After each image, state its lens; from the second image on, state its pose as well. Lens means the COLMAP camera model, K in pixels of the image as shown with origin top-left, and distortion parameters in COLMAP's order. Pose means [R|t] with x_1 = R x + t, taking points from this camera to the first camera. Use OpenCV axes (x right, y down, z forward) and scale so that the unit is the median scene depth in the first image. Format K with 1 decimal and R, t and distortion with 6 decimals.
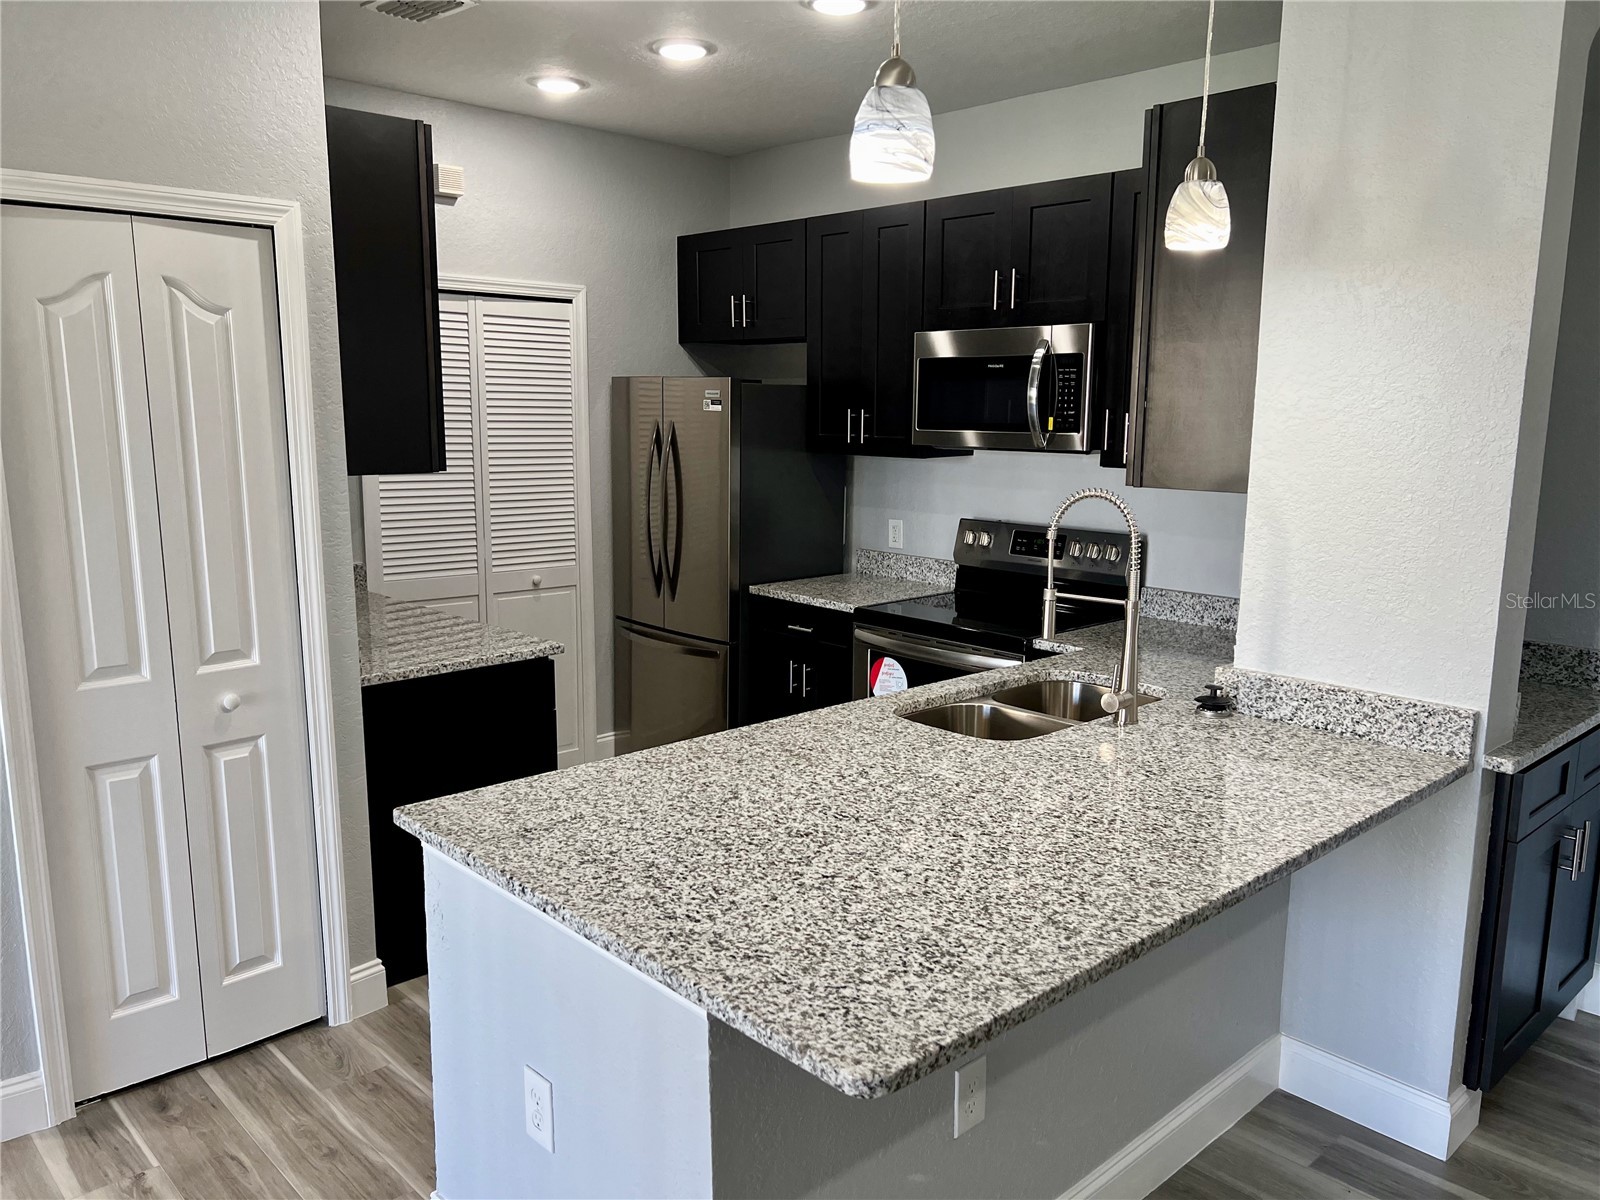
lens RADIAL K [[1199.9, 0, 800.6], [0, 1199.9, 612.5], [0, 0, 1]] dist [0.074349, -0.093093]
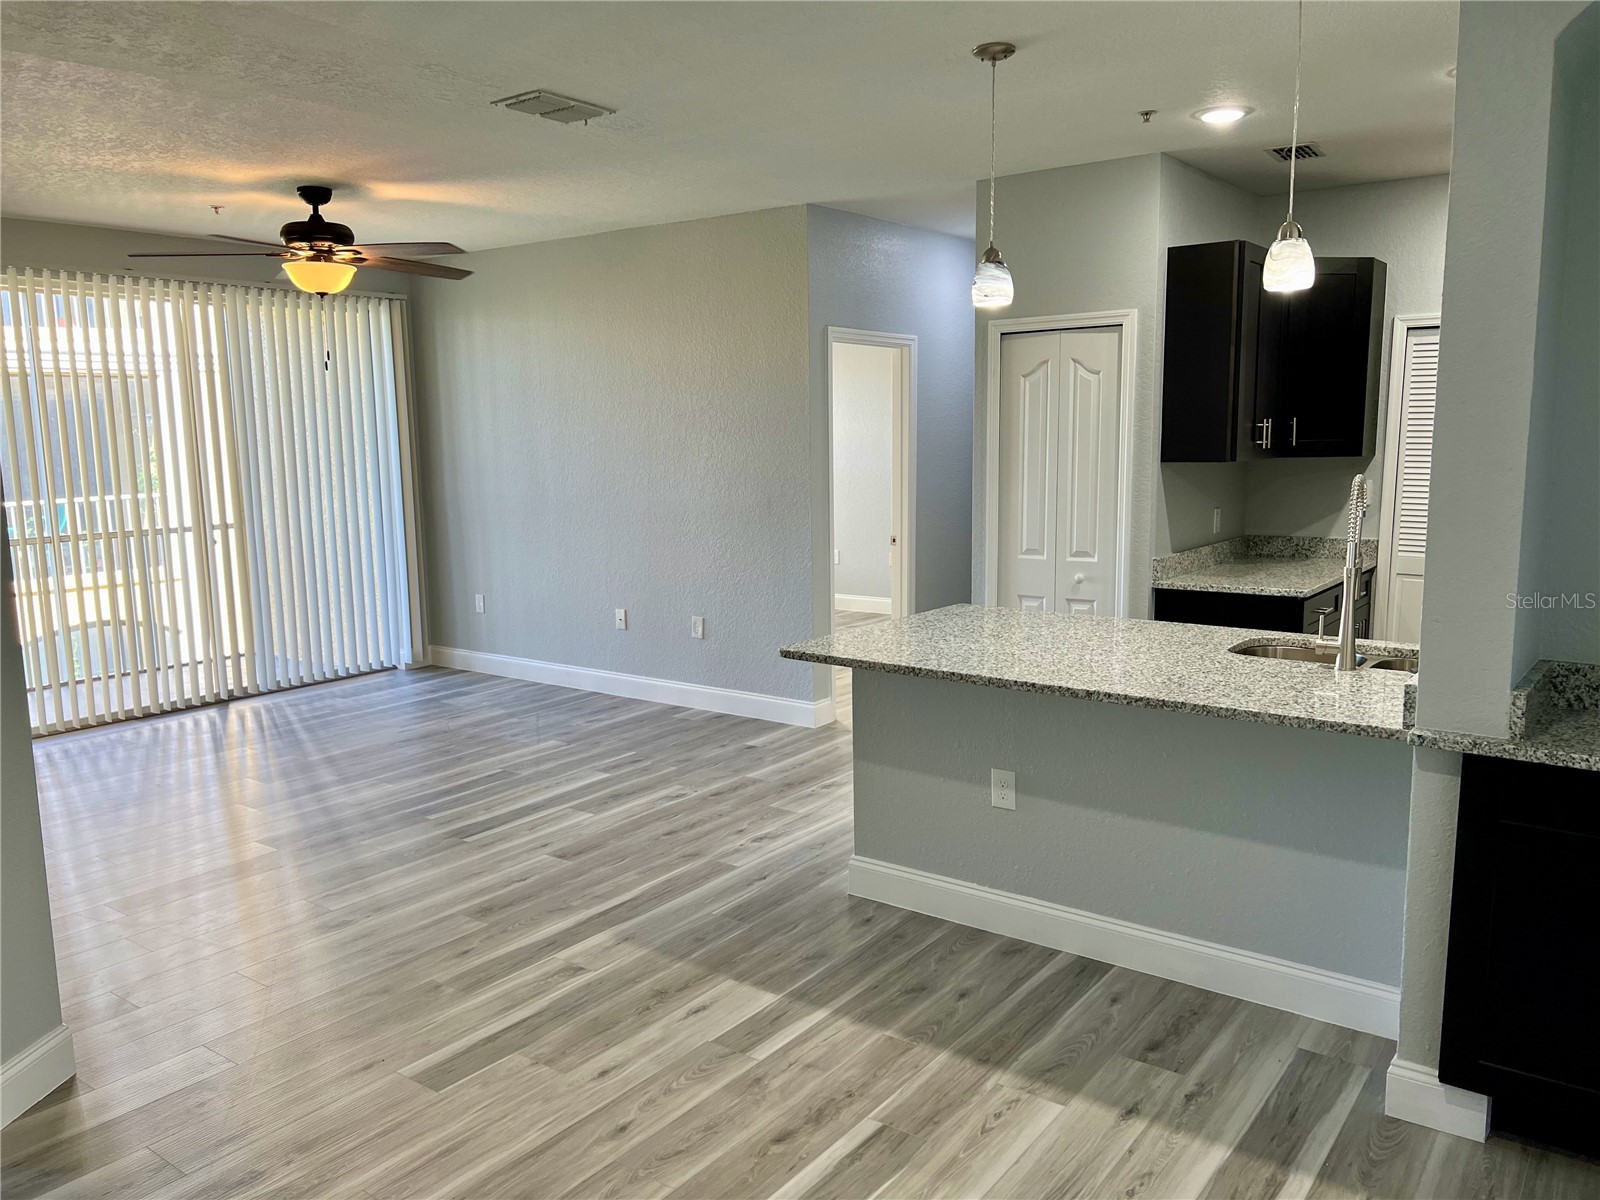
lens RADIAL K [[1199.9, 0, 800.6], [0, 1199.9, 607.8], [0, 0, 1]] dist [0.074349, -0.093093]
pose [[0.171197, 0.132873, -0.976236, 1.371696], [-0.159043, 0.981596, 0.105712, -0.011231], [0.972315, 0.137166, 0.189179, 0.239195]]
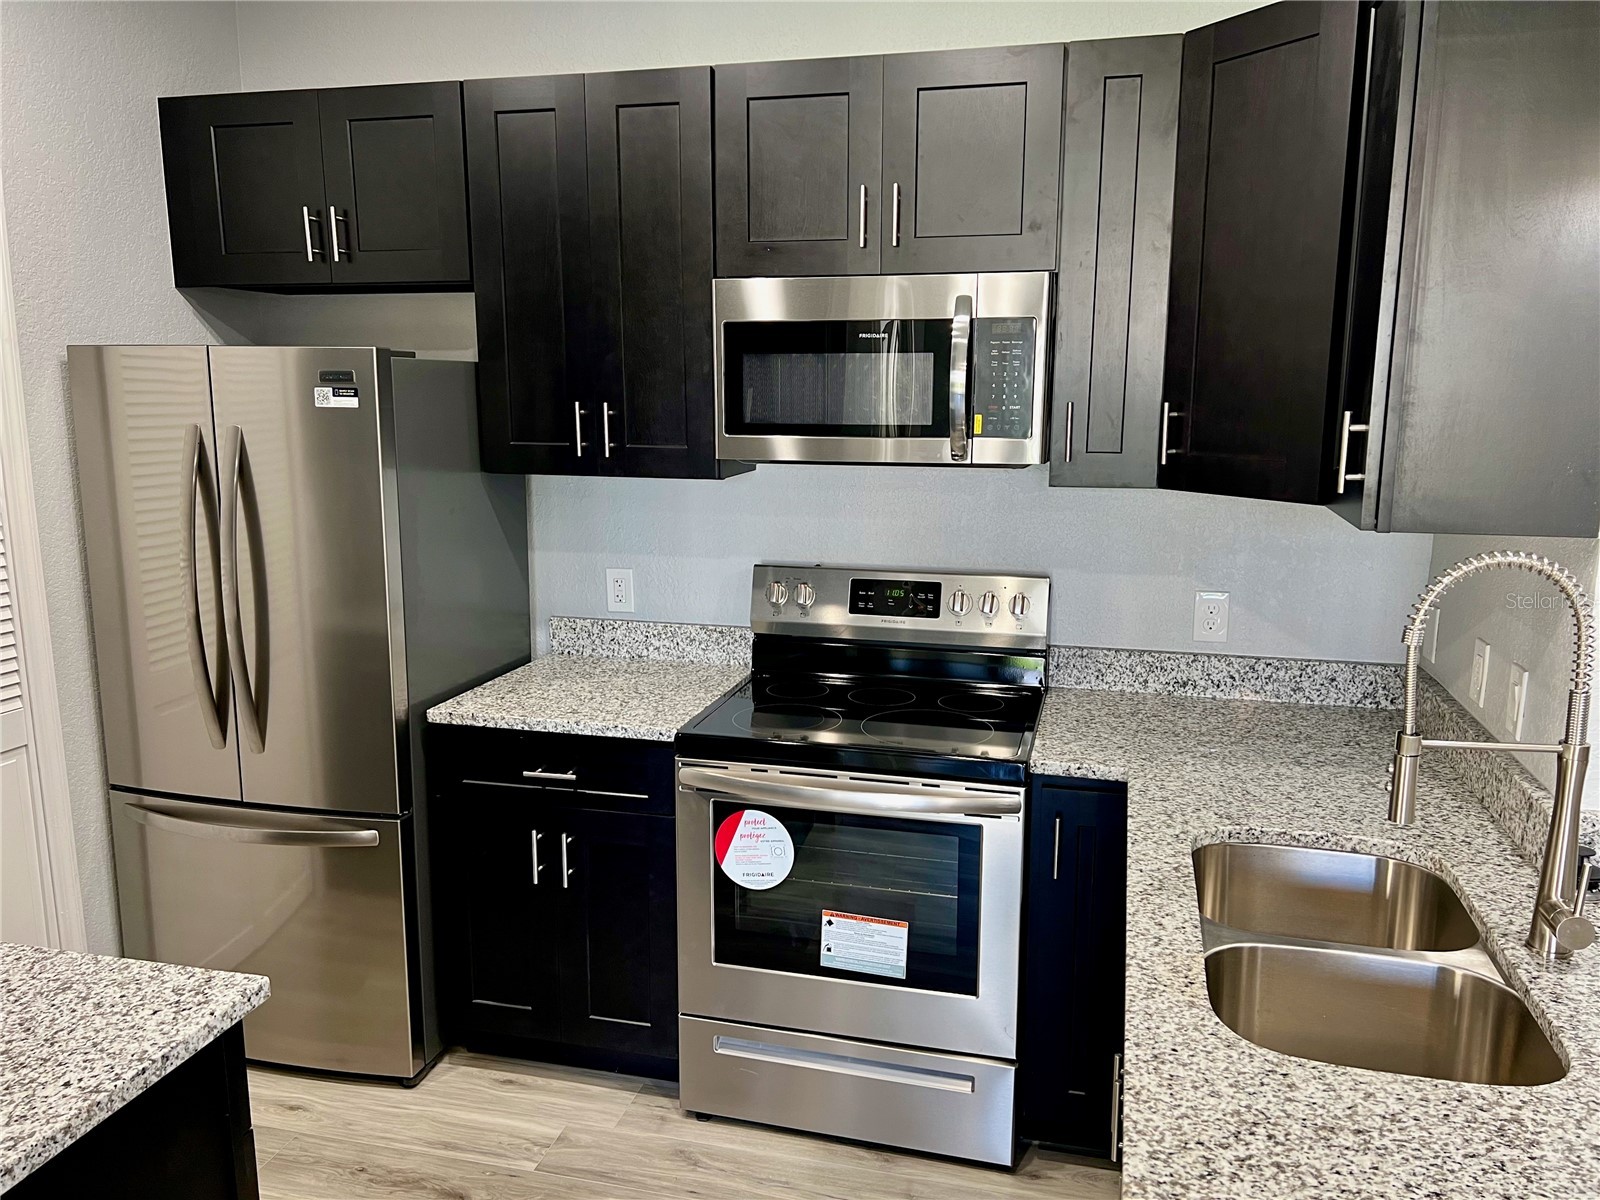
lens RADIAL K [[1199.9, 0, 811.3], [0, 1199.9, 603.9], [0, 0, 1]] dist [0.074349, -0.093093]
pose [[0.843876, -0.102755, 0.526606, -0.323594], [0.097275, 0.994525, 0.038179, -0.132911], [-0.527646, 0.019007, 0.849252, 0.701621]]
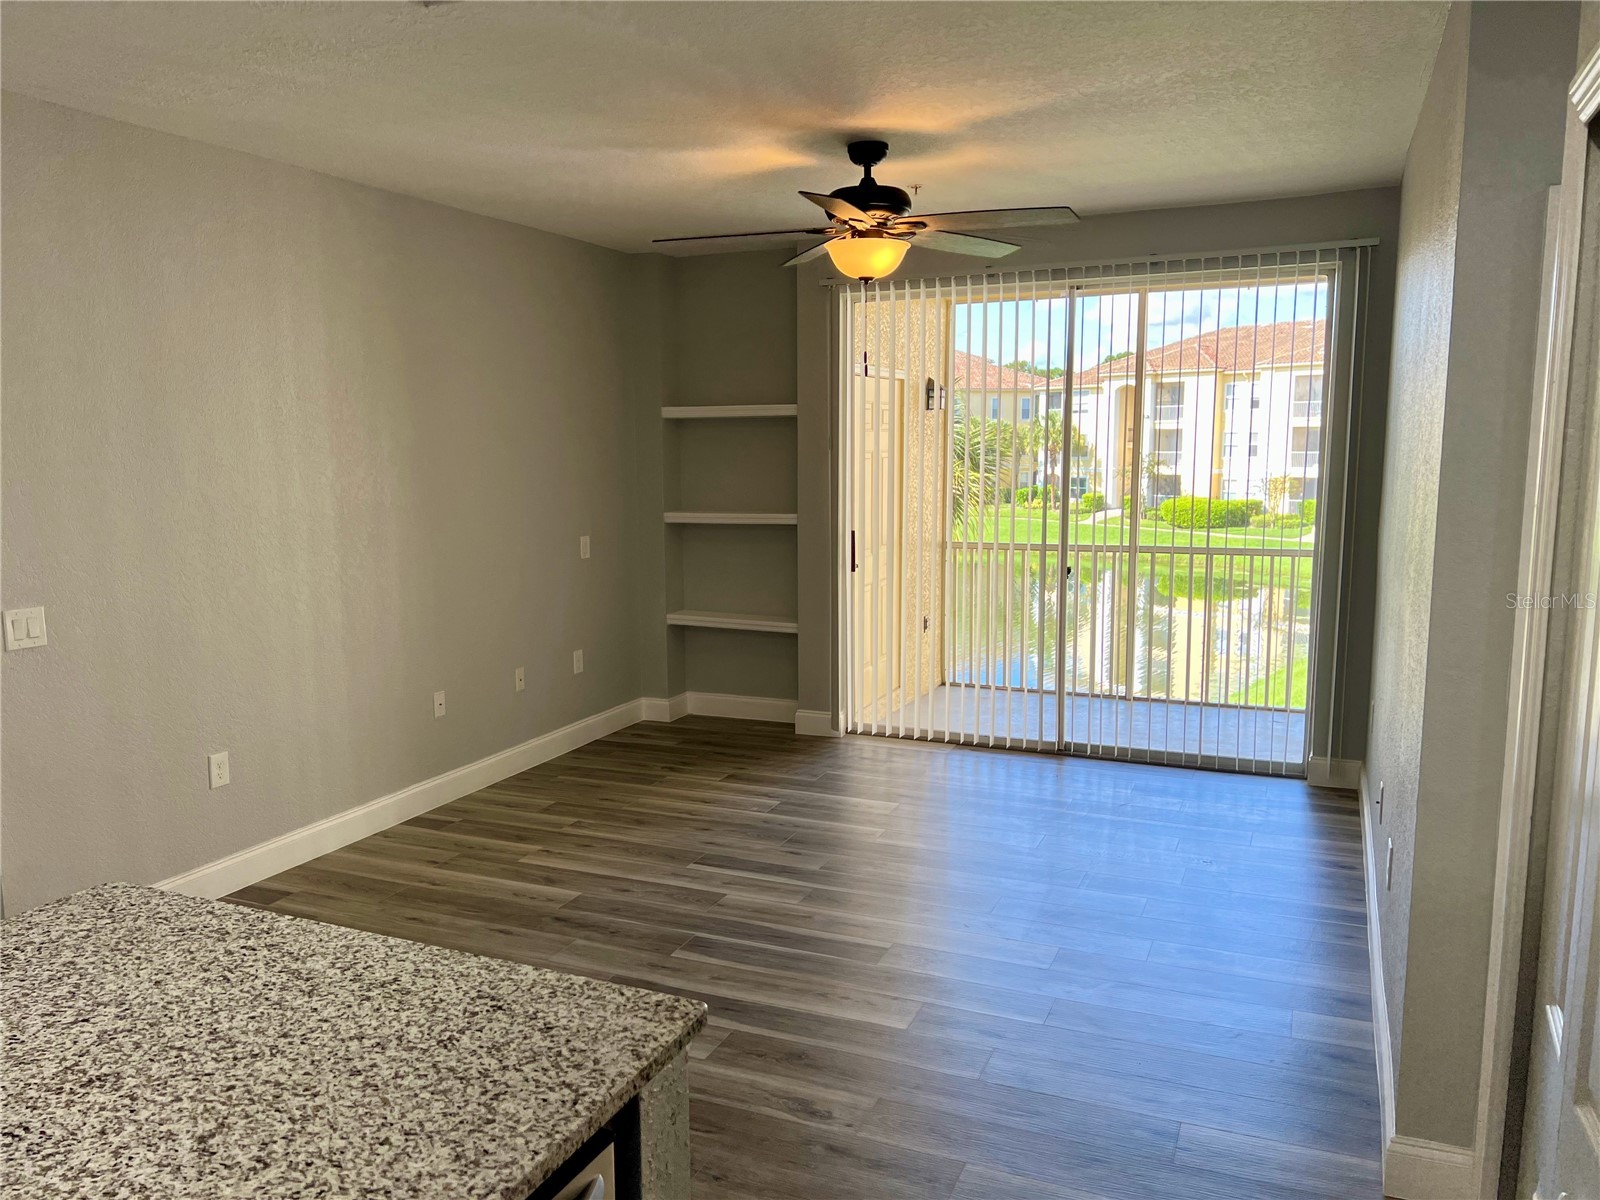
lens RADIAL K [[1199.9, 0, 802.0], [0, 1199.9, 608.5], [0, 0, 1]] dist [0.074349, -0.093093]
pose [[-0.921551, 0.052475, -0.384695, -0.088611], [-0.070137, 0.952024, 0.297879, -0.237541], [0.381870, 0.301492, -0.873658, 1.265002]]
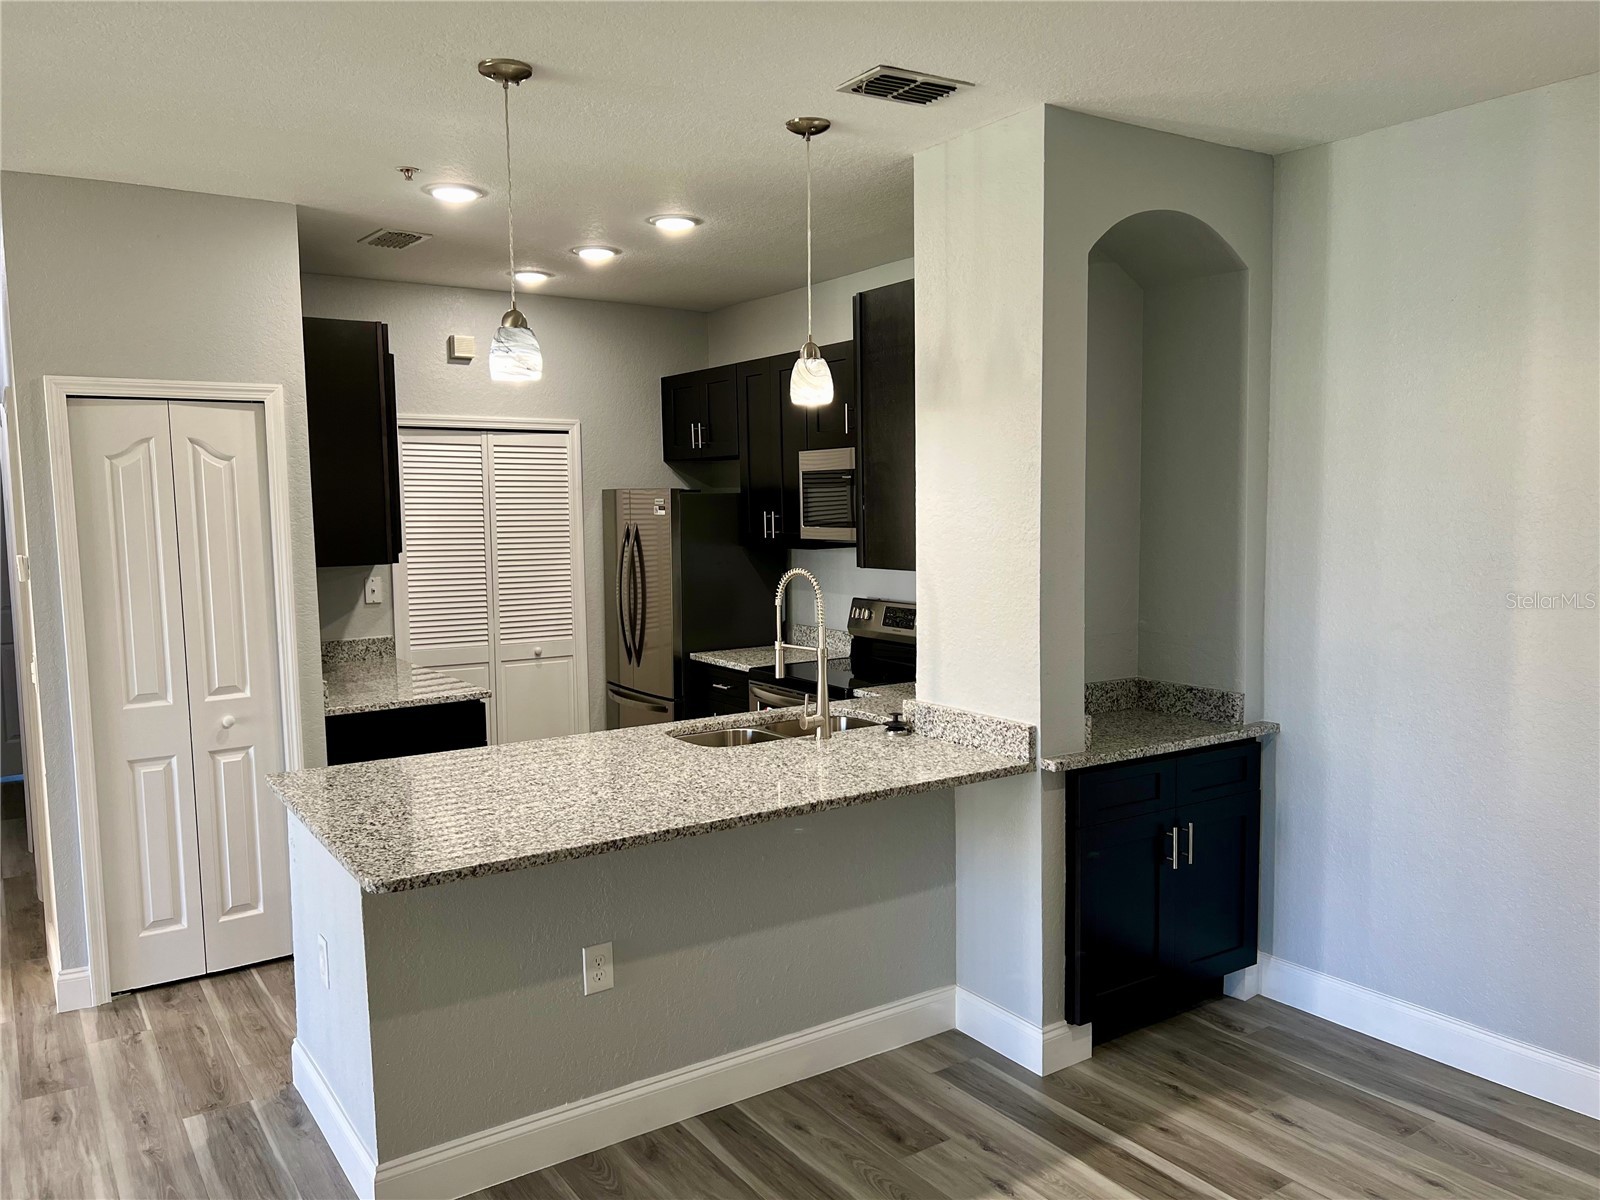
lens RADIAL K [[1199.9, 0, 806.7], [0, 1199.9, 610.4], [0, 0, 1]] dist [0.074349, -0.093093]
pose [[0.986258, -0.007205, -0.165054, 0.483409], [-0.006447, 0.996609, -0.082030, 0.059016], [0.165085, 0.081967, 0.982867, -0.349238]]
